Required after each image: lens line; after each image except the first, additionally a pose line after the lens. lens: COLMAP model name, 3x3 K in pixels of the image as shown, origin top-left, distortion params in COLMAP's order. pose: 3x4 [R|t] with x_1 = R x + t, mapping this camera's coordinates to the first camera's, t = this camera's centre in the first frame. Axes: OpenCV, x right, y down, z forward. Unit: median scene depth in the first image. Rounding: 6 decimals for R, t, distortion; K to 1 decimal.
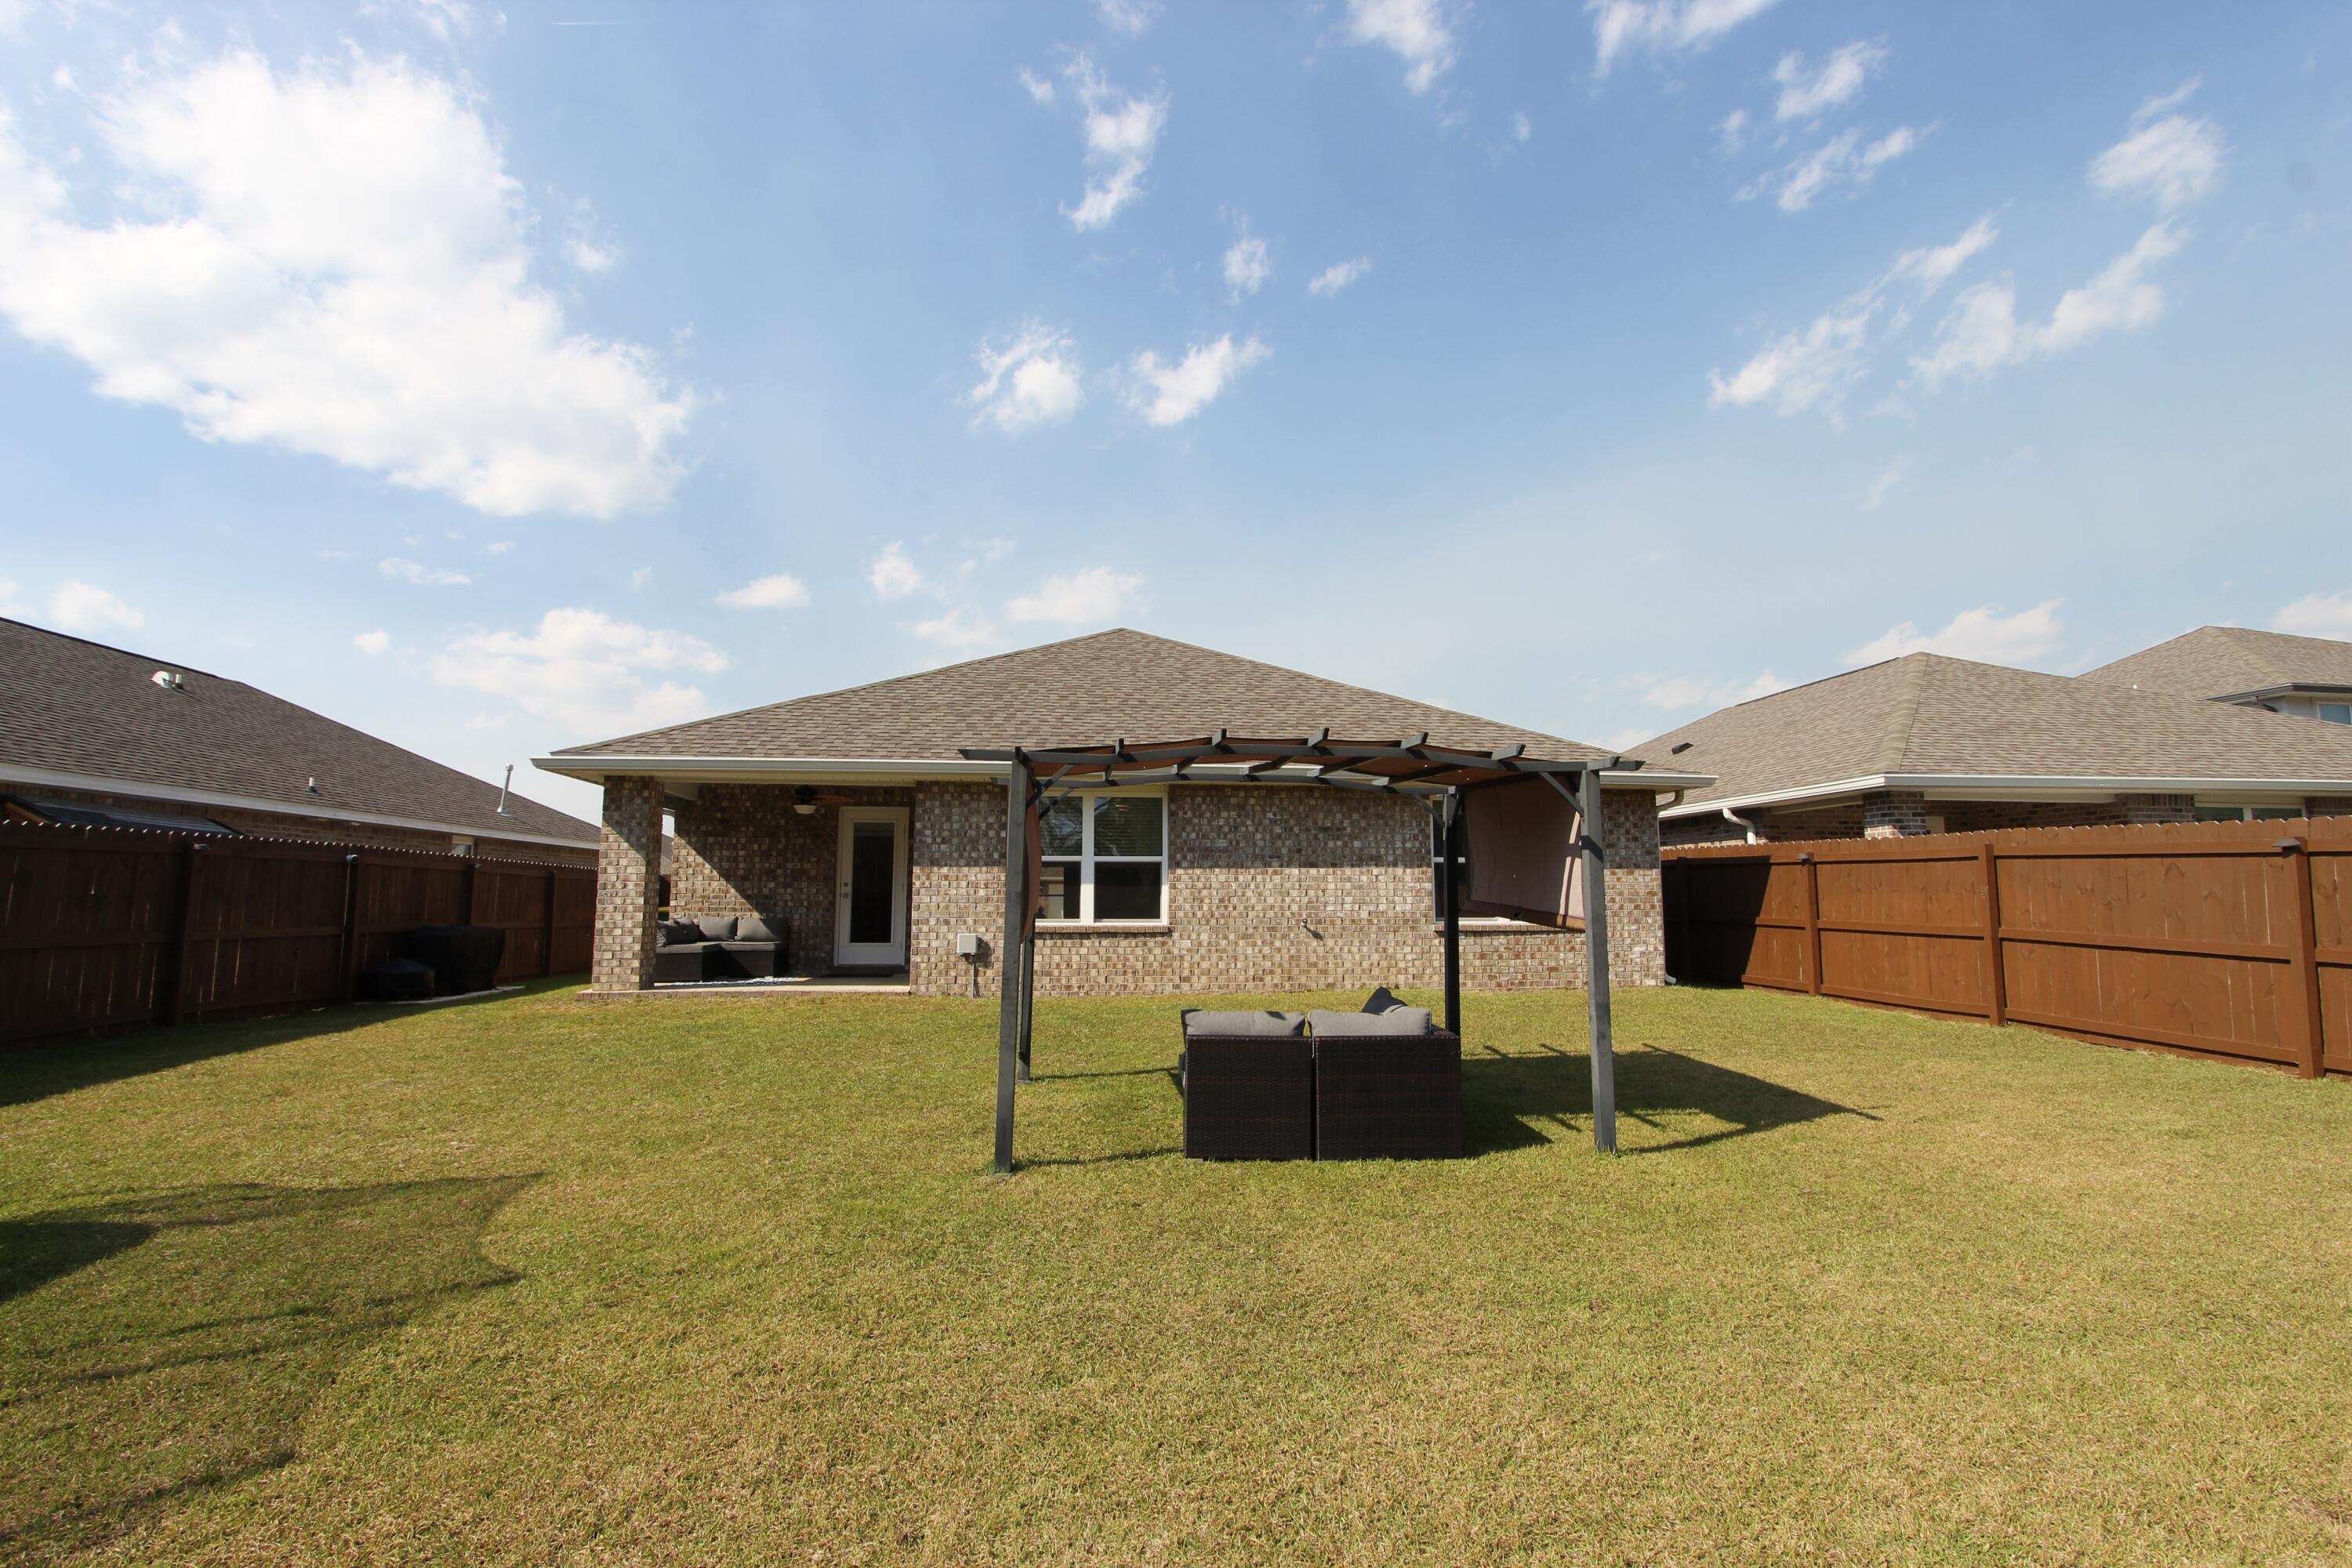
lens RADIAL K [[1087.9, 0, 1175.5], [0, 1087.9, 778.7], [0, 0, 1]] dist [-0.014872, 0.001209]
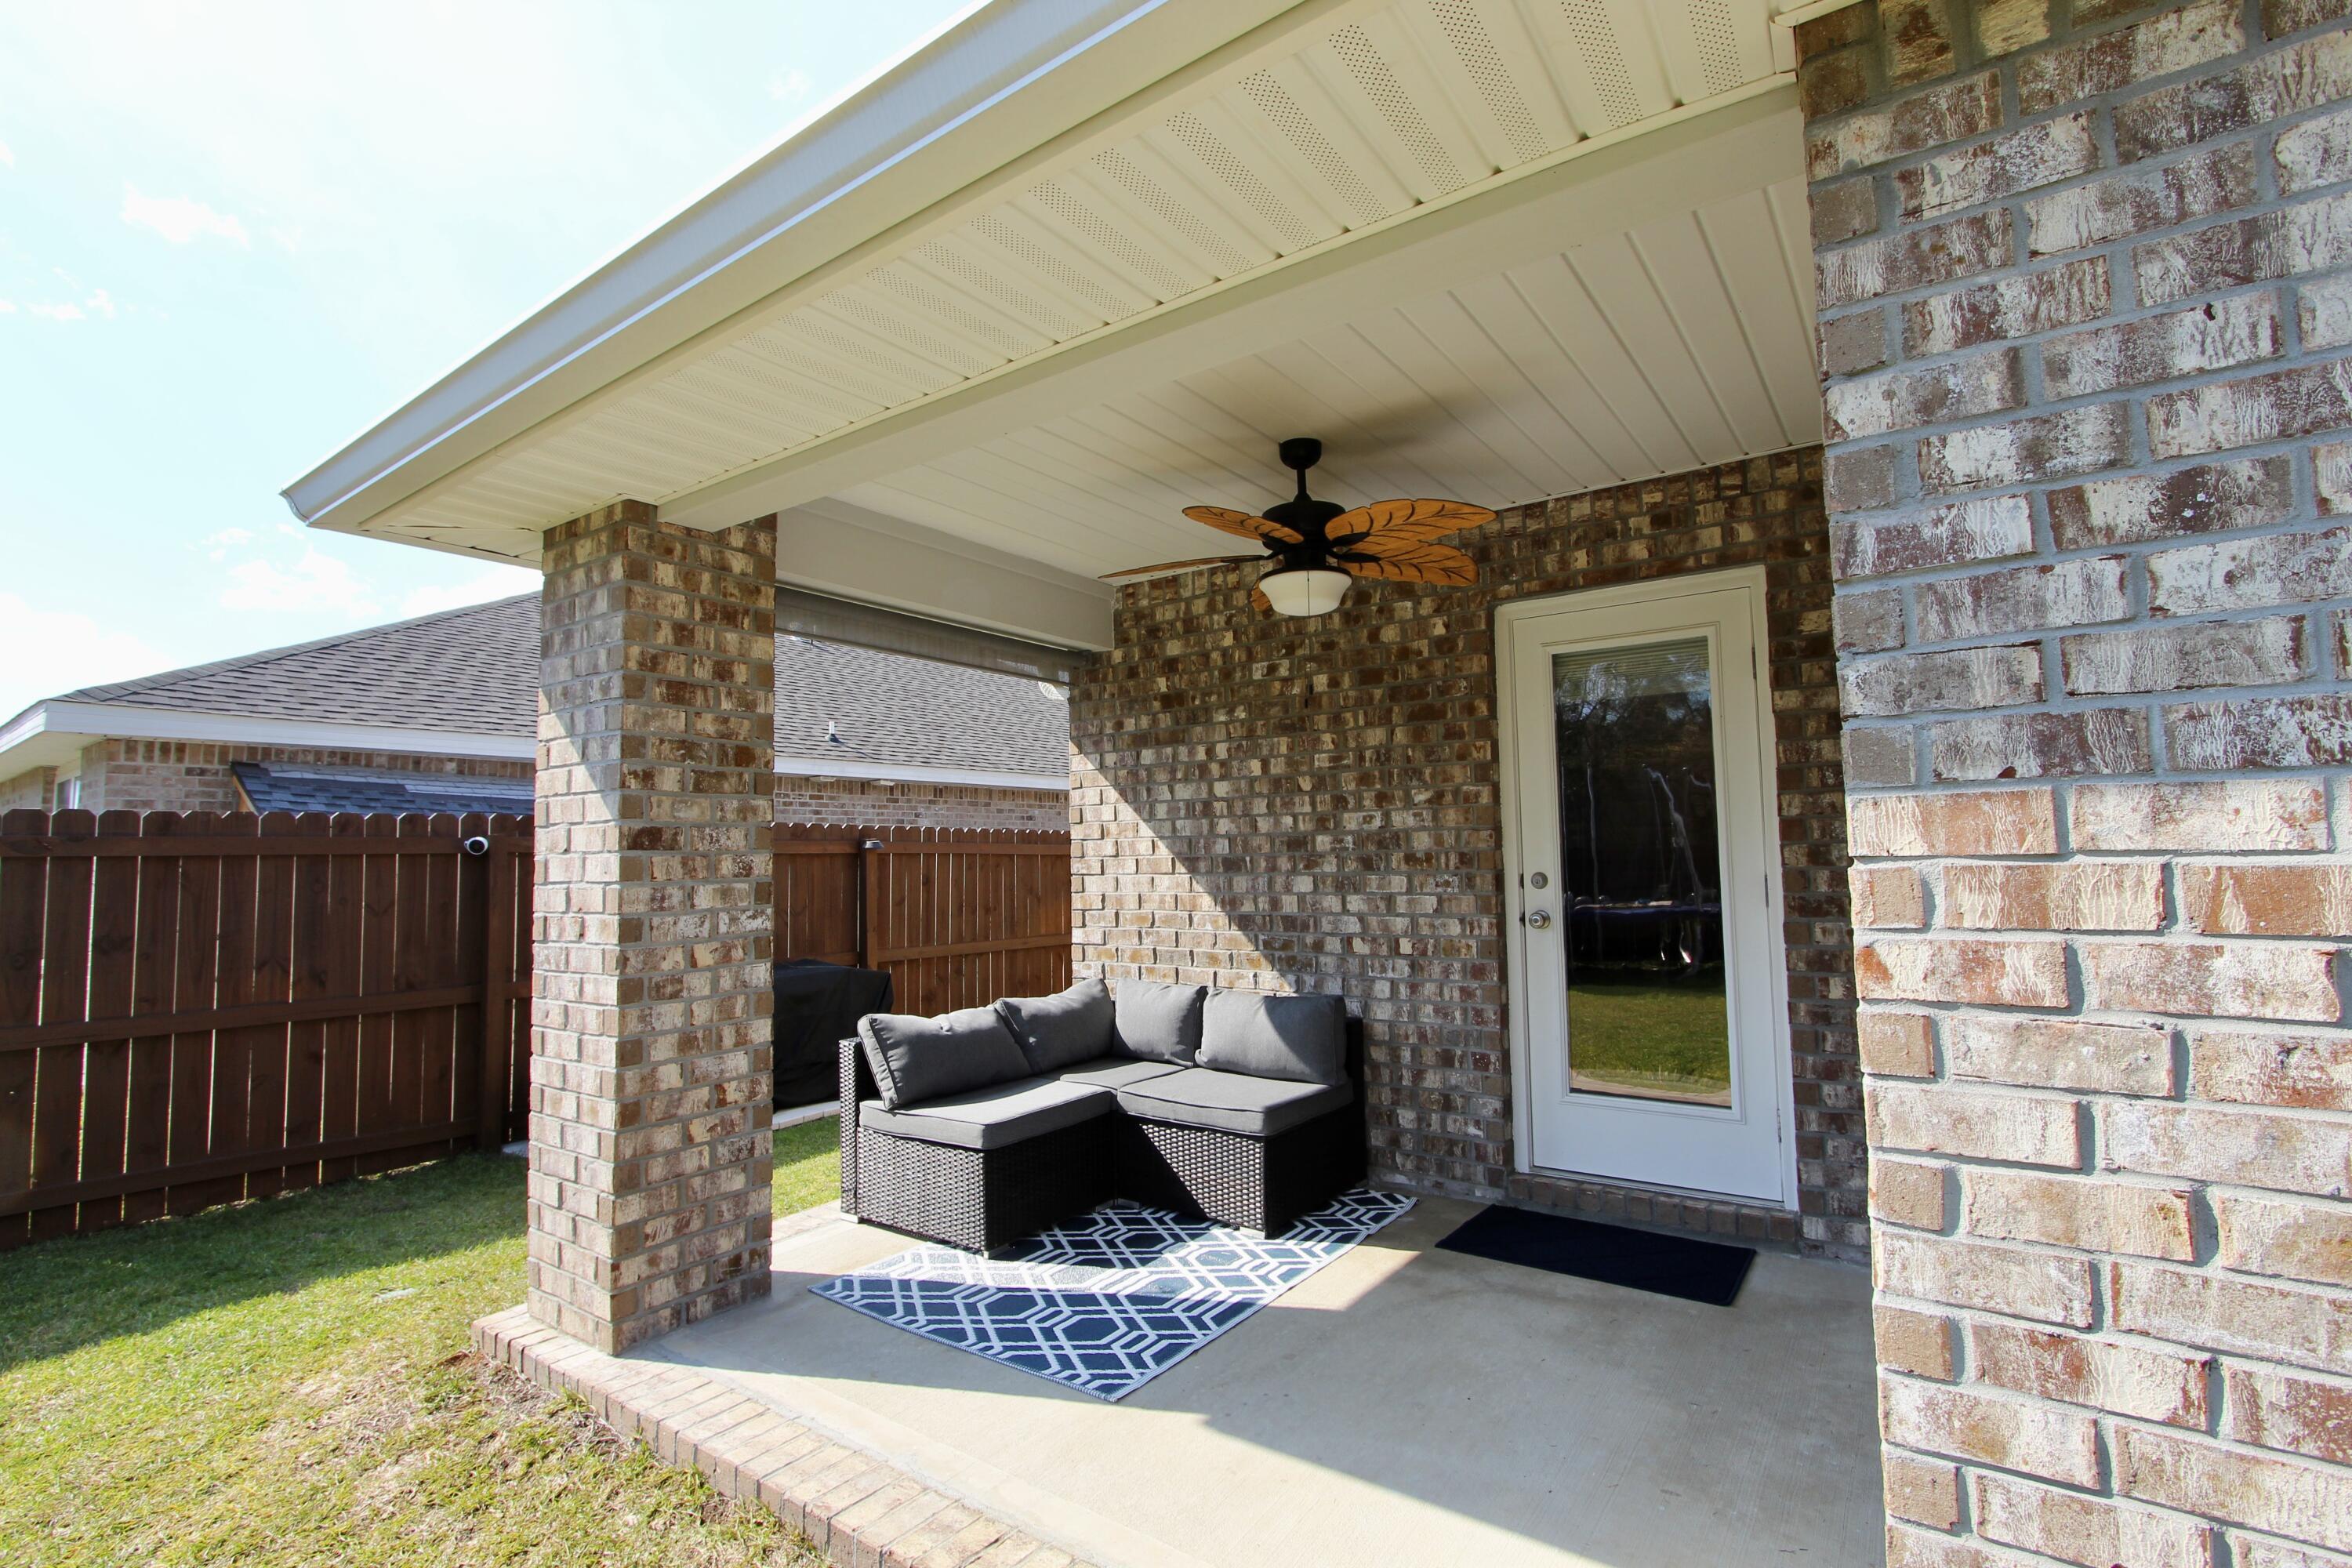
lens RADIAL K [[1092.9, 0, 1180.8], [0, 1092.9, 779.6], [0, 0, 1]] dist [-0.012861, 0.000661]
pose [[0.737650, -0.063429, -0.672197, -0.209668], [0.096424, 0.995269, 0.011898, 0.068783], [0.668262, -0.073592, 0.740277, 0.846002]]
